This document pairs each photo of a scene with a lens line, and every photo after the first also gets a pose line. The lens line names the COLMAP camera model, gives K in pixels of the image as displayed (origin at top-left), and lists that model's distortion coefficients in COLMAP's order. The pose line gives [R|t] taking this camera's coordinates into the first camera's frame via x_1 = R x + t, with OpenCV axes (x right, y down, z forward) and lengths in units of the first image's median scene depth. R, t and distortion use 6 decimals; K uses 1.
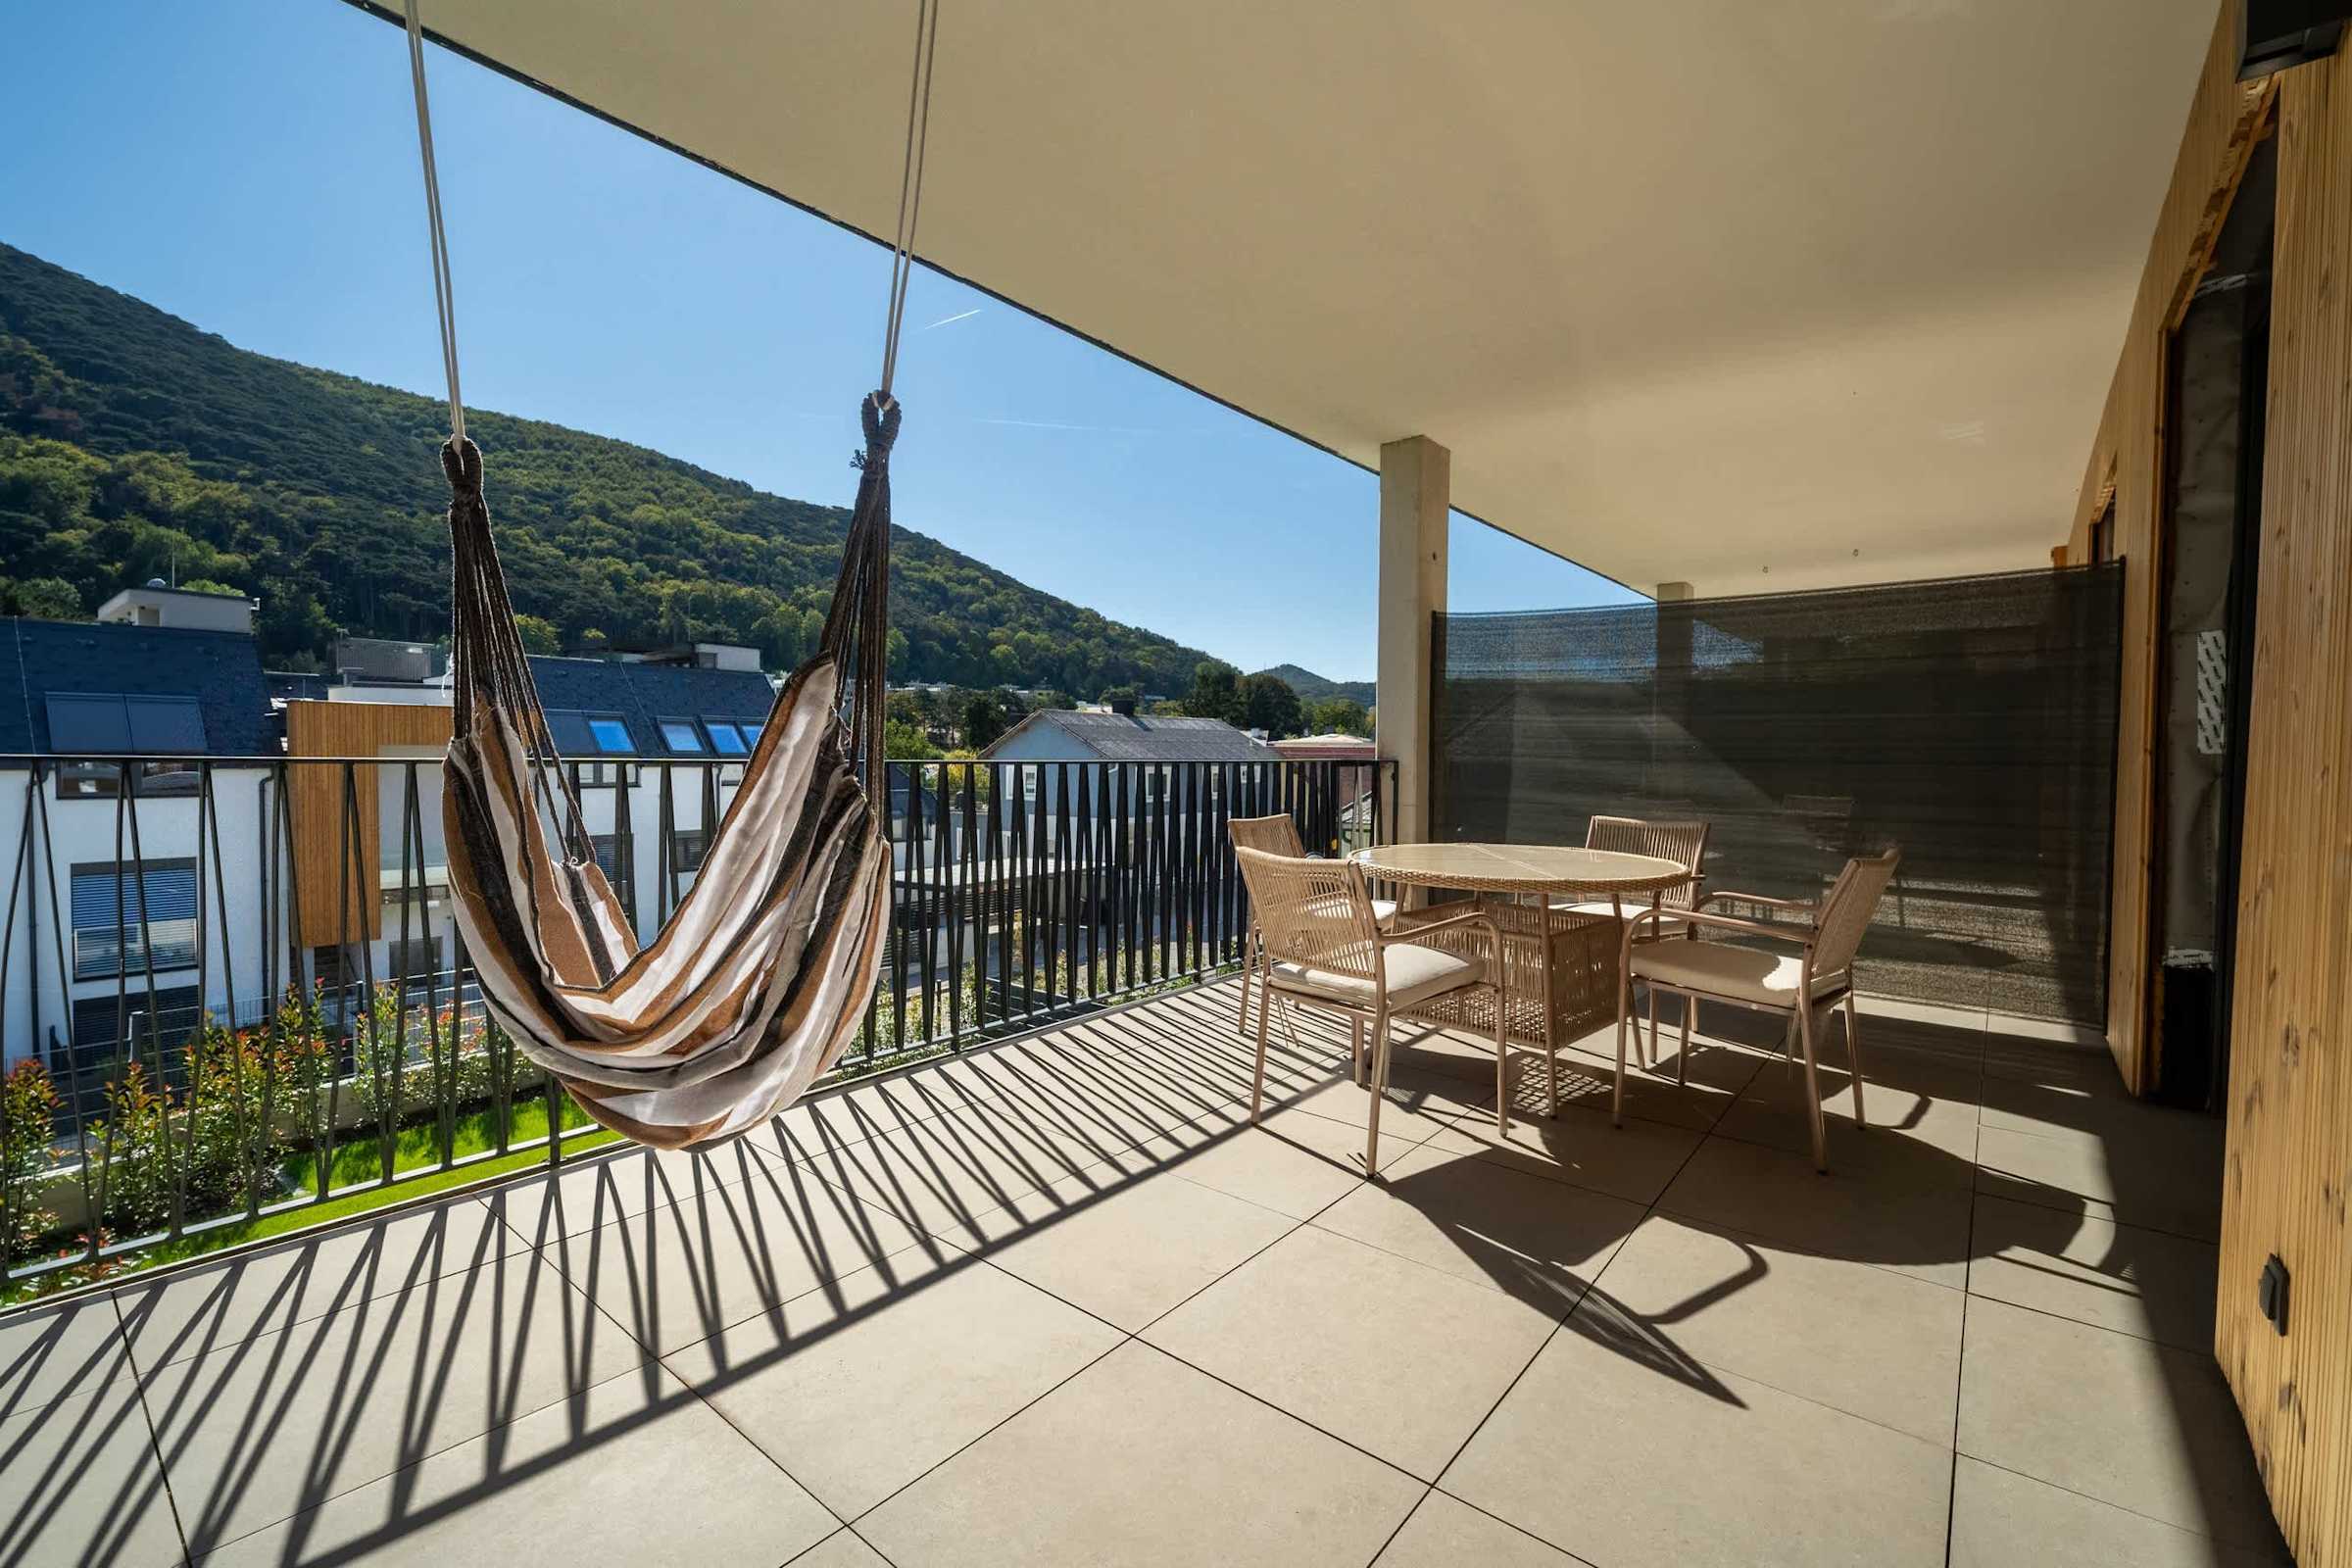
lens RADIAL K [[1008.6, 0, 1176.5], [0, 1008.6, 779.4], [0, 0, 1]] dist [-0.003368, 0.001768]
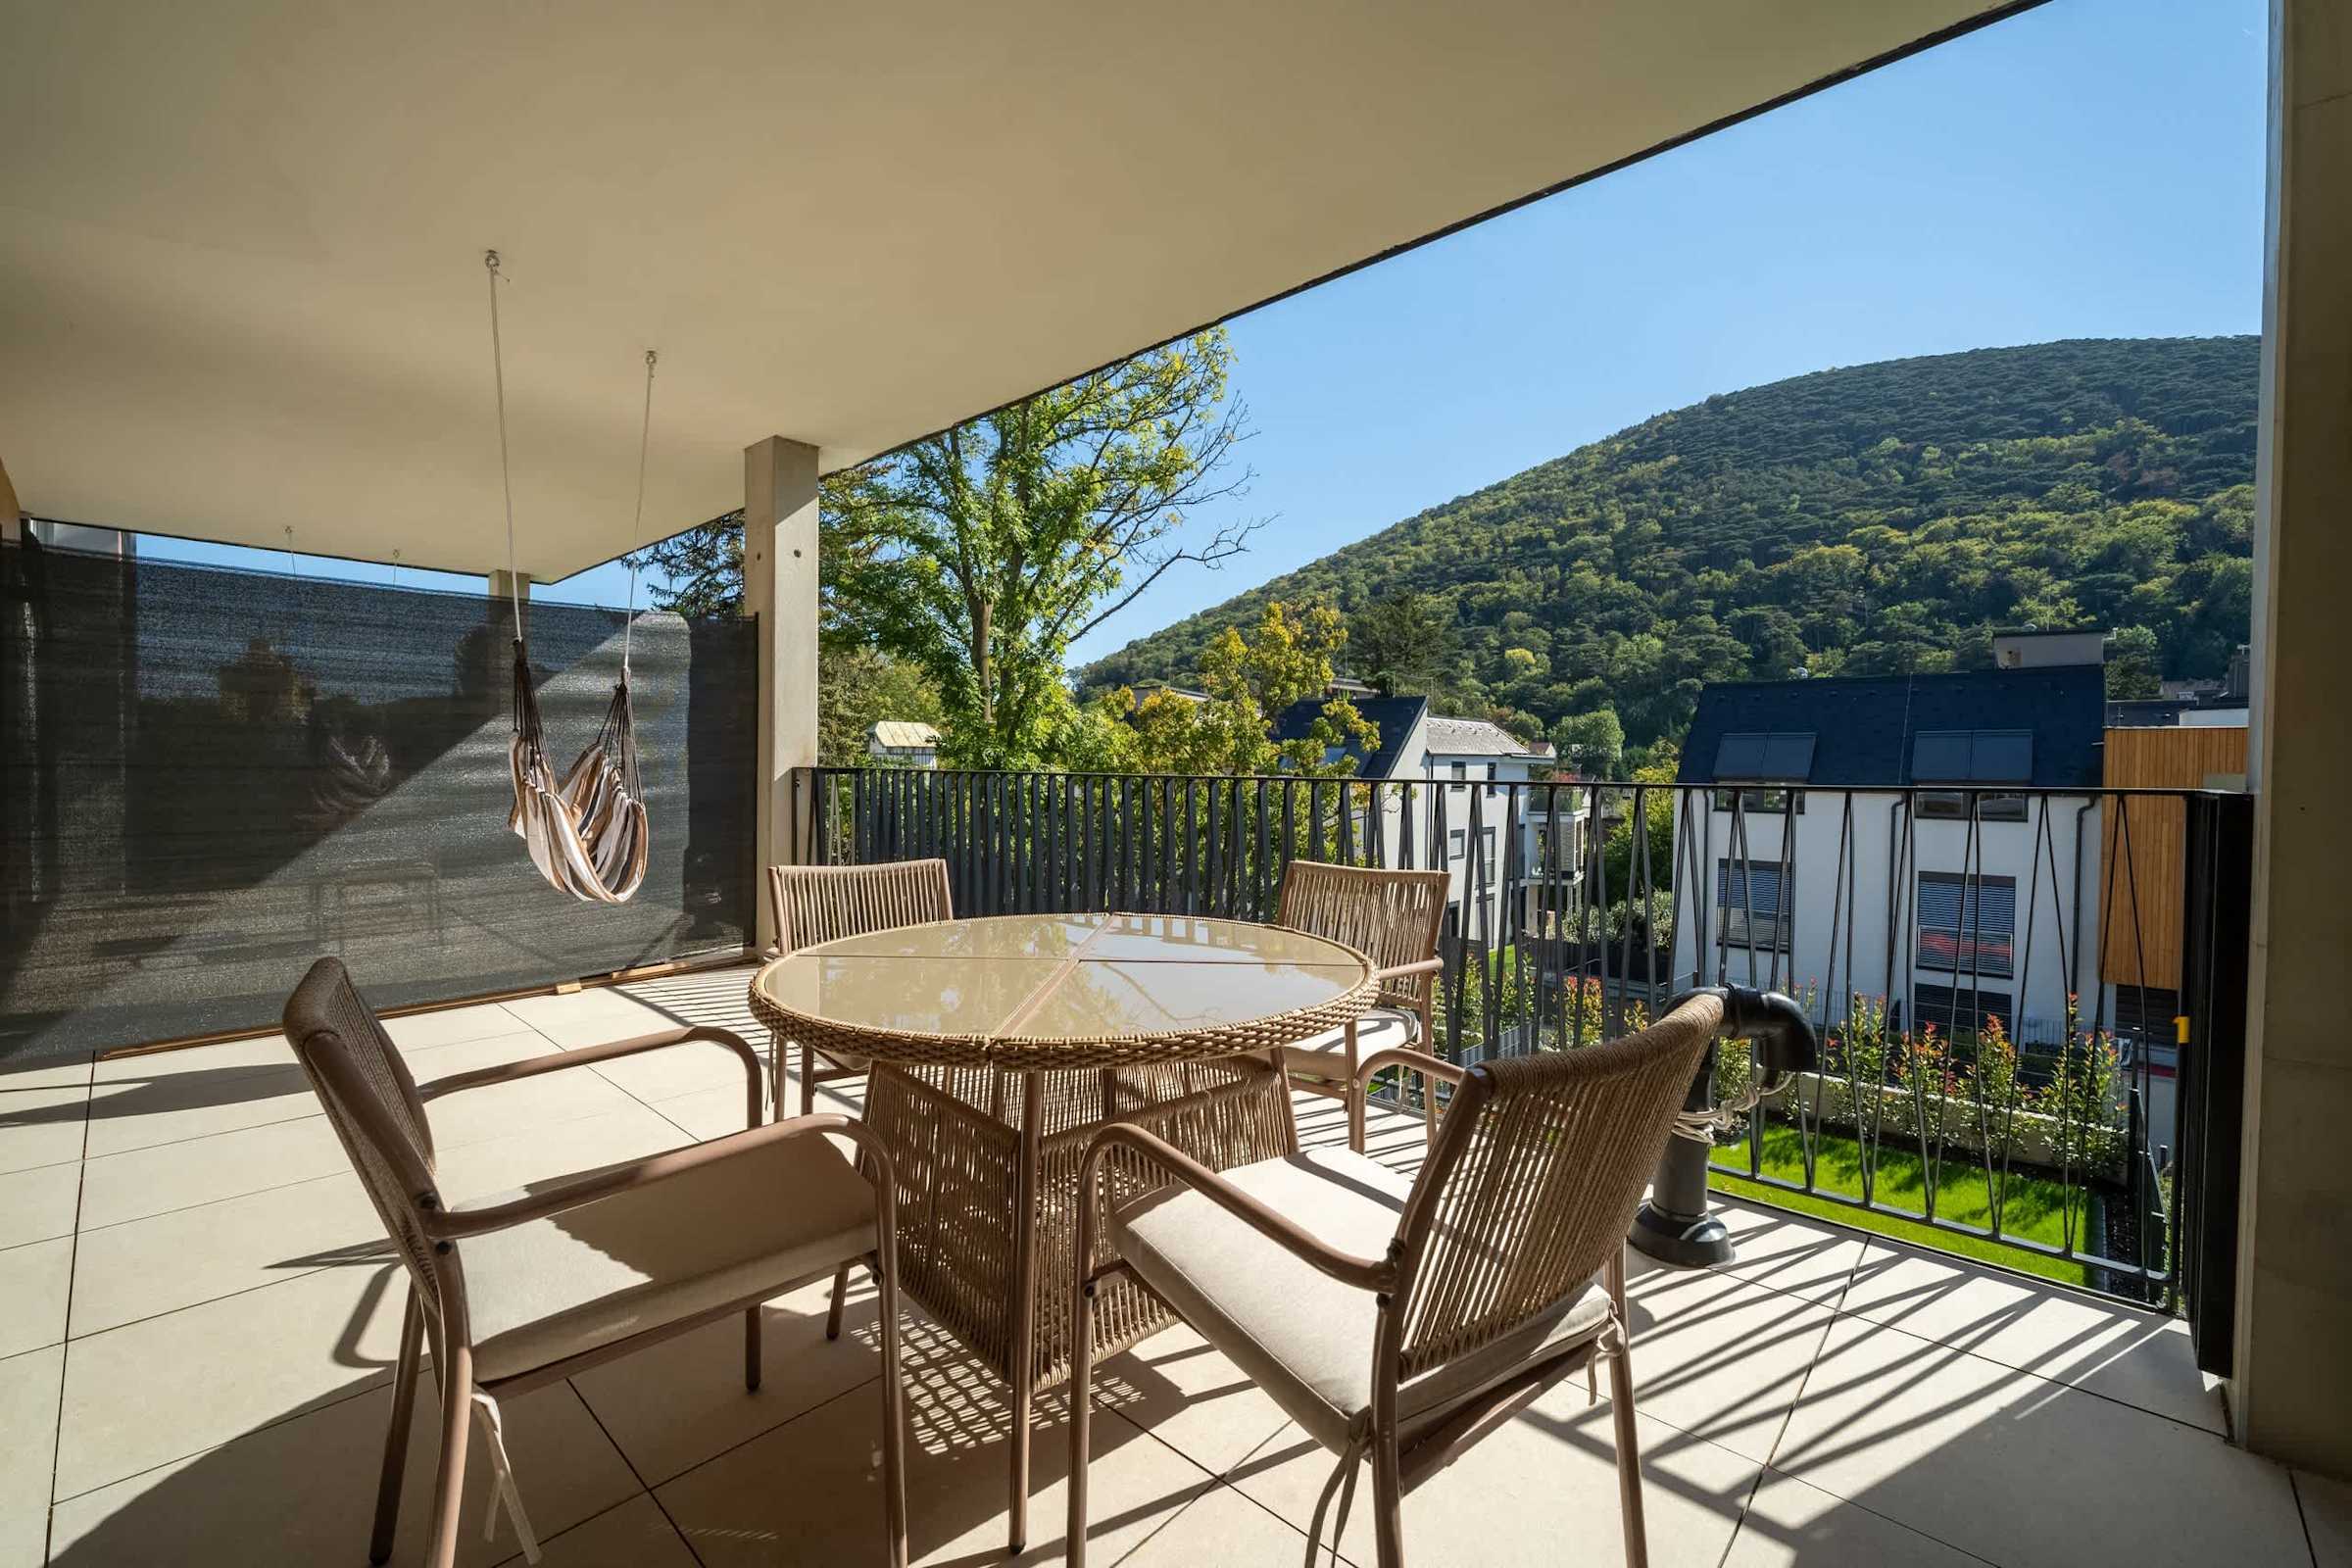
lens RADIAL K [[969.4, 0, 1161.0], [0, 969.4, 786.8], [0, 0, 1]] dist [-0.003210, -0.001685]
pose [[-0.049837, 0.013456, -0.998667, 0.106375], [-0.037410, 0.999182, 0.015330, -0.002239], [0.998056, 0.038125, -0.049293, 0.130746]]
